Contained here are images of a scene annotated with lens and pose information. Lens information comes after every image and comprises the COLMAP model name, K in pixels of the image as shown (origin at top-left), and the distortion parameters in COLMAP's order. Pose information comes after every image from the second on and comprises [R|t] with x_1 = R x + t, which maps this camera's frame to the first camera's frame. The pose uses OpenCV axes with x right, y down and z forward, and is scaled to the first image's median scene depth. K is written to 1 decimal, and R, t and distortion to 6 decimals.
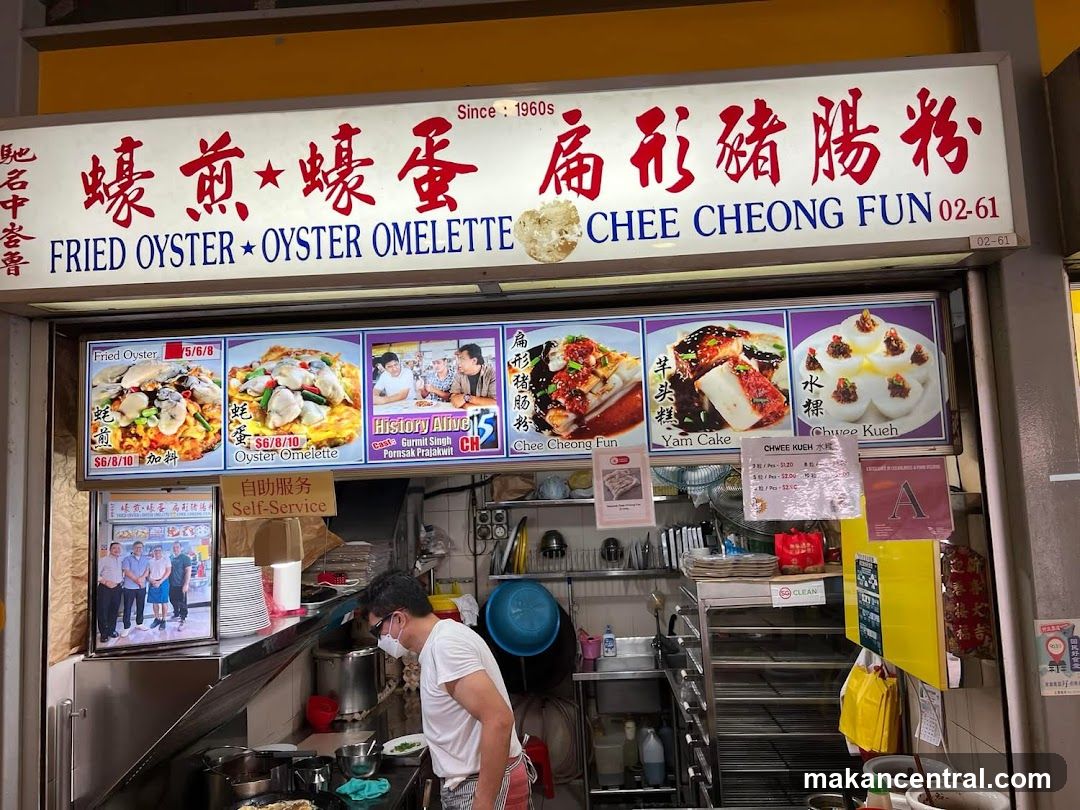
lens RADIAL K [[806.8, 0, 546.0], [0, 806.8, 412.2], [0, 0, 1]] dist [0.058077, -0.070496]
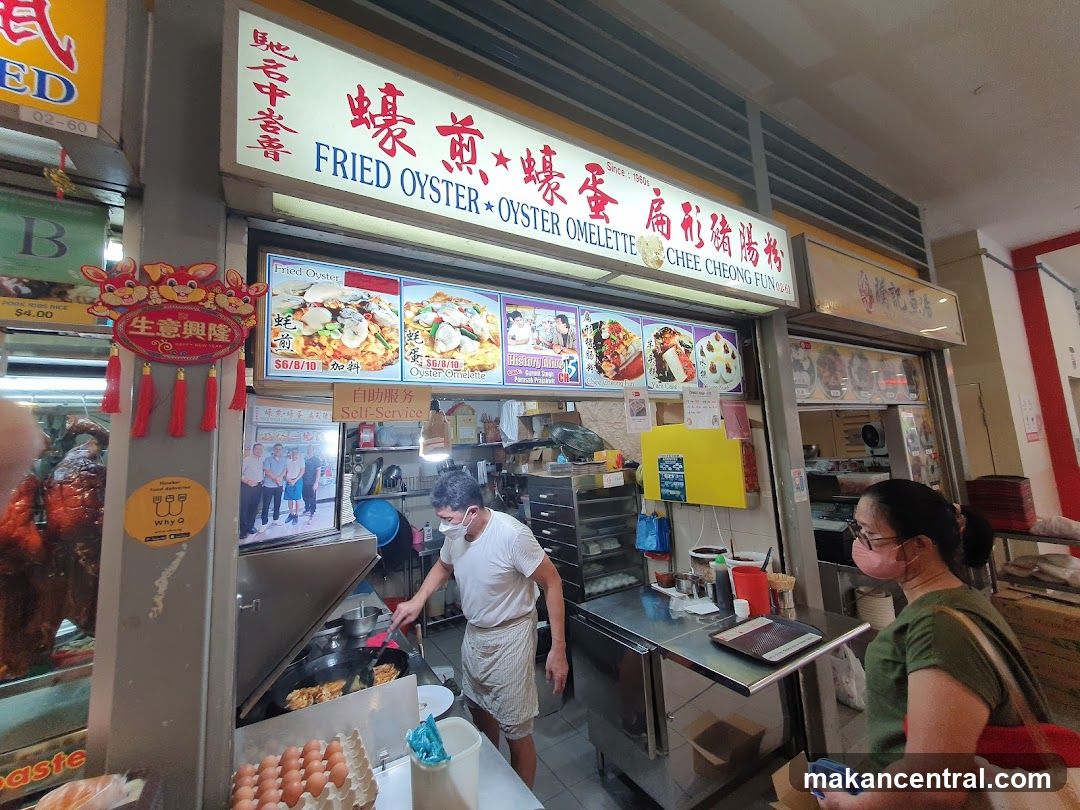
lens RADIAL K [[424.0, 0, 538.8], [0, 424.0, 398.1], [0, 0, 1]] dist [0.008142, 0.000143]
pose [[0.823824, 0.063284, 0.563302, -0.602518], [-0.034608, 0.997510, -0.061450, 0.133257], [-0.565788, 0.031130, 0.823963, 0.358684]]
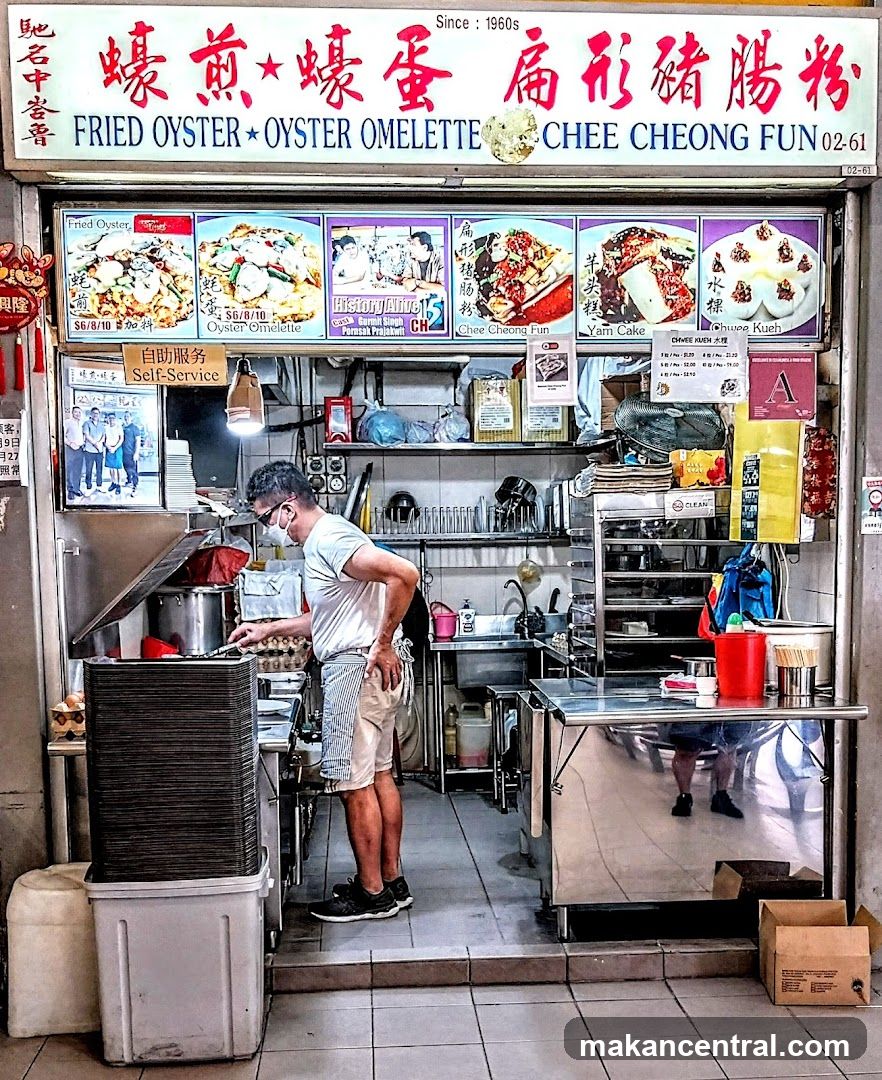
lens RADIAL K [[1419.4, 0, 469.0], [0, 1419.4, 698.2], [0, 0, 1]] dist [0.001073, 0.000000]
pose [[0.990571, 0.013008, 0.136383, -0.294163], [-0.042468, 0.975601, 0.215404, 0.120733], [-0.130253, -0.219165, 0.966954, -1.058167]]
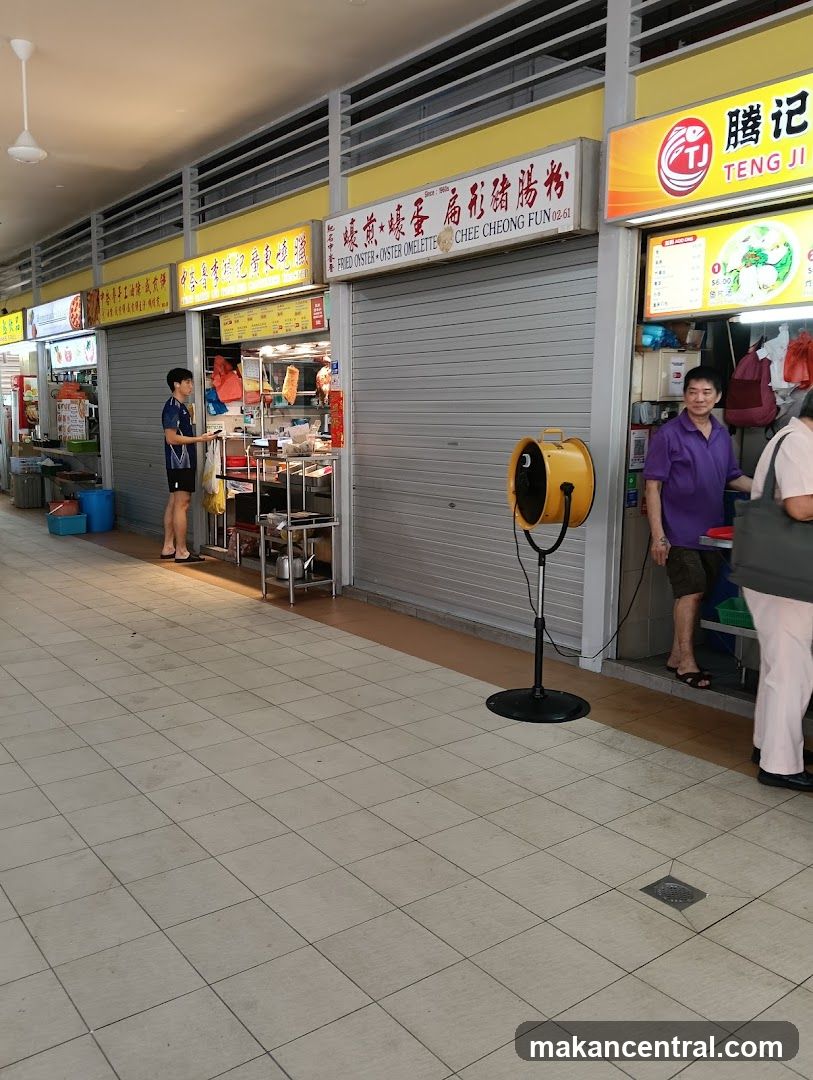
lens RADIAL K [[885.5, 0, 399.4], [0, 885.5, 555.9], [0, 0, 1]] dist [0.022119, -0.067968]
pose [[0.644941, 0.166488, -0.745877, 1.963627], [0.047195, 0.965443, 0.256306, 0.017600], [0.762774, -0.200504, 0.614796, -0.957041]]
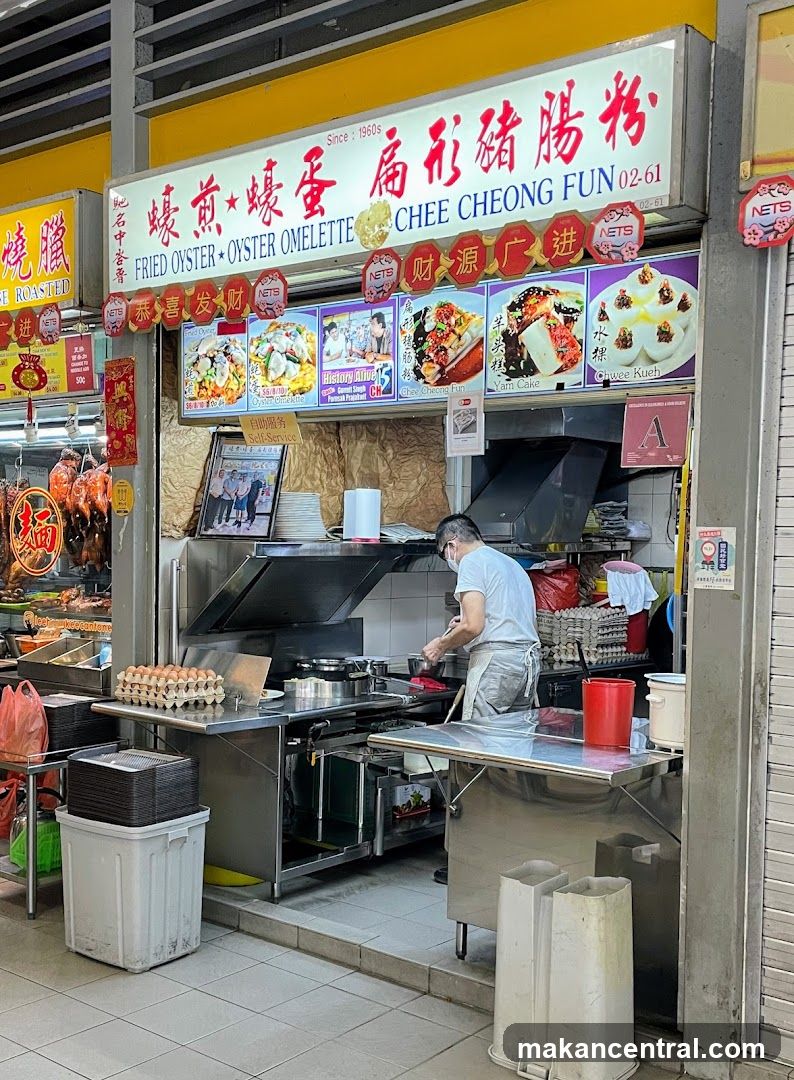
lens RADIAL K [[1177.2, 0, 436.1], [0, 1177.2, 603.6], [0, 0, 1]] dist [0.055954, 0.000000]
pose [[0.819351, 0.089464, -0.566268, 1.133658], [0.003460, 0.986959, 0.160935, 0.074576], [0.573282, -0.133821, 0.808357, -0.567174]]
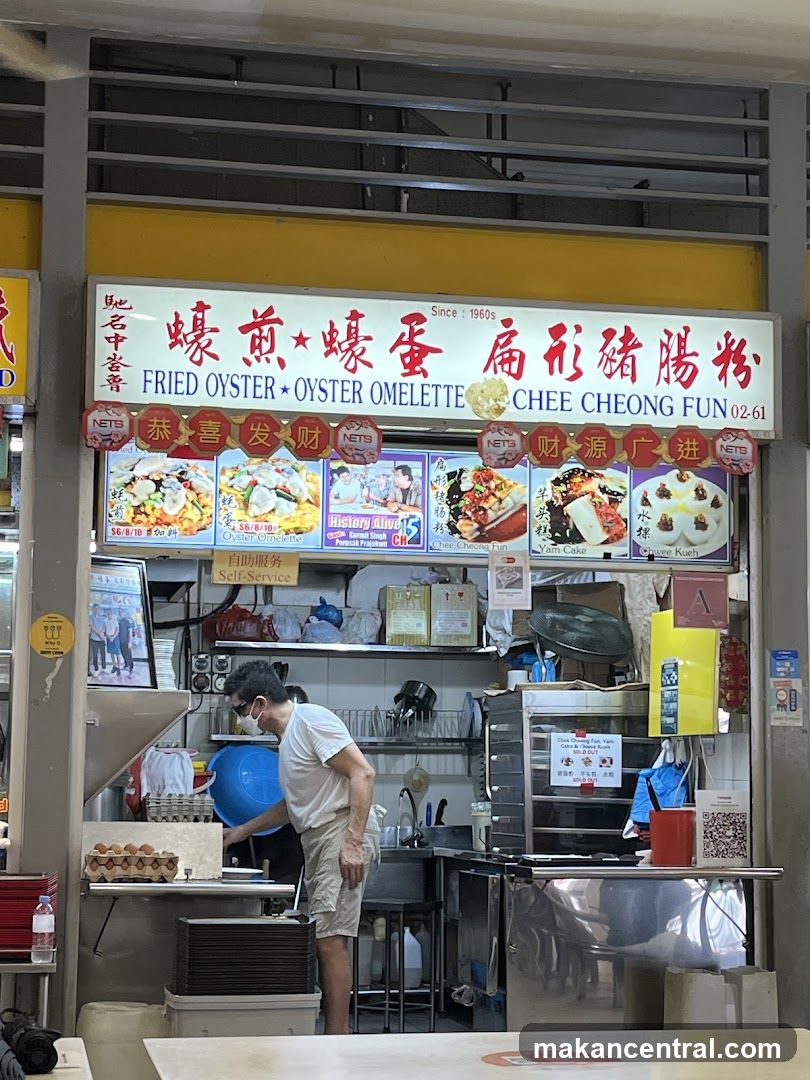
lens RADIAL K [[2032.1, 0, 412.3], [0, 2032.1, 555.8], [0, 0, 1]] dist [0.194209, 0.000000]
pose [[0.968321, 0.076852, 0.237589, -0.887887], [-0.074468, 0.997042, -0.019008, 0.130393], [-0.238347, 0.000713, 0.971180, -2.316106]]
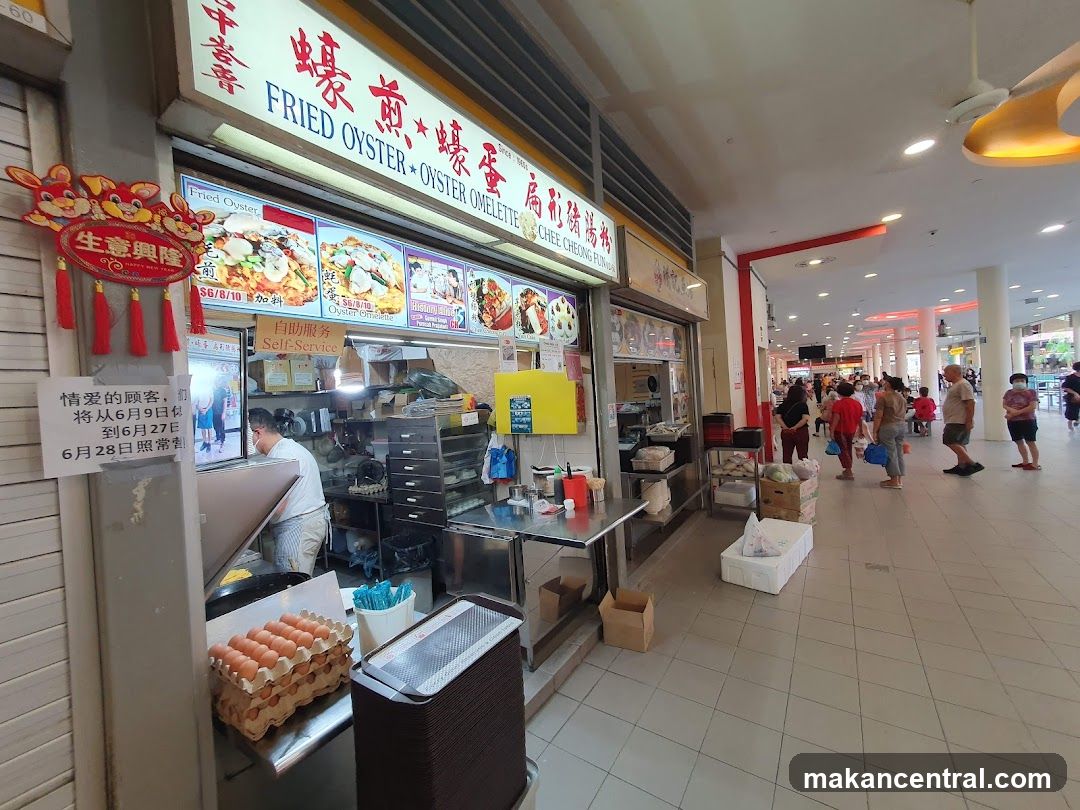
lens RADIAL K [[424.0, 0, 536.9], [0, 424.0, 397.1], [0, 0, 1]] dist [0.008142, 0.000143]
pose [[0.527844, 0.000052, 0.849341, -0.829476], [-0.044011, 0.998658, 0.027290, 0.172935], [-0.848200, -0.051785, 0.527138, 0.327230]]
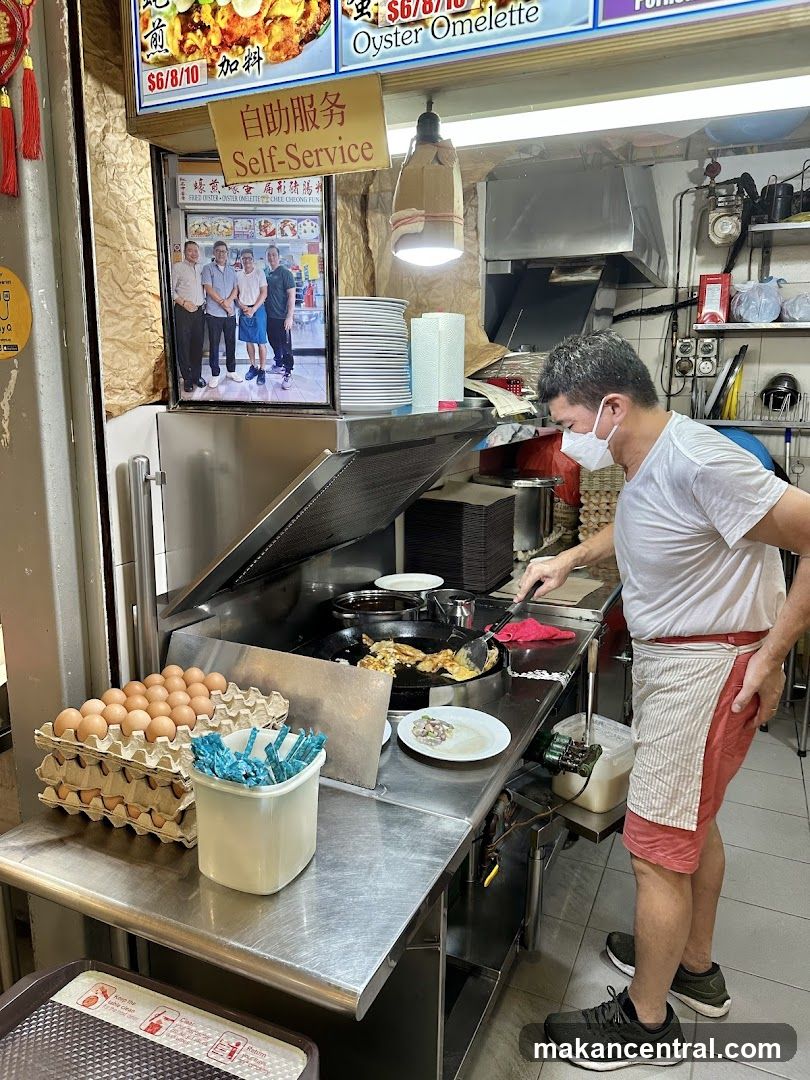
lens RADIAL K [[761.1, 0, 404.9], [0, 761.1, 532.4], [0, 0, 1]] dist [-0.001944, -0.010486]
pose [[0.929837, 0.119250, -0.348114, -0.133865], [-0.012028, 0.955376, 0.295146, 0.222113], [0.367776, -0.270251, 0.889779, 0.495964]]
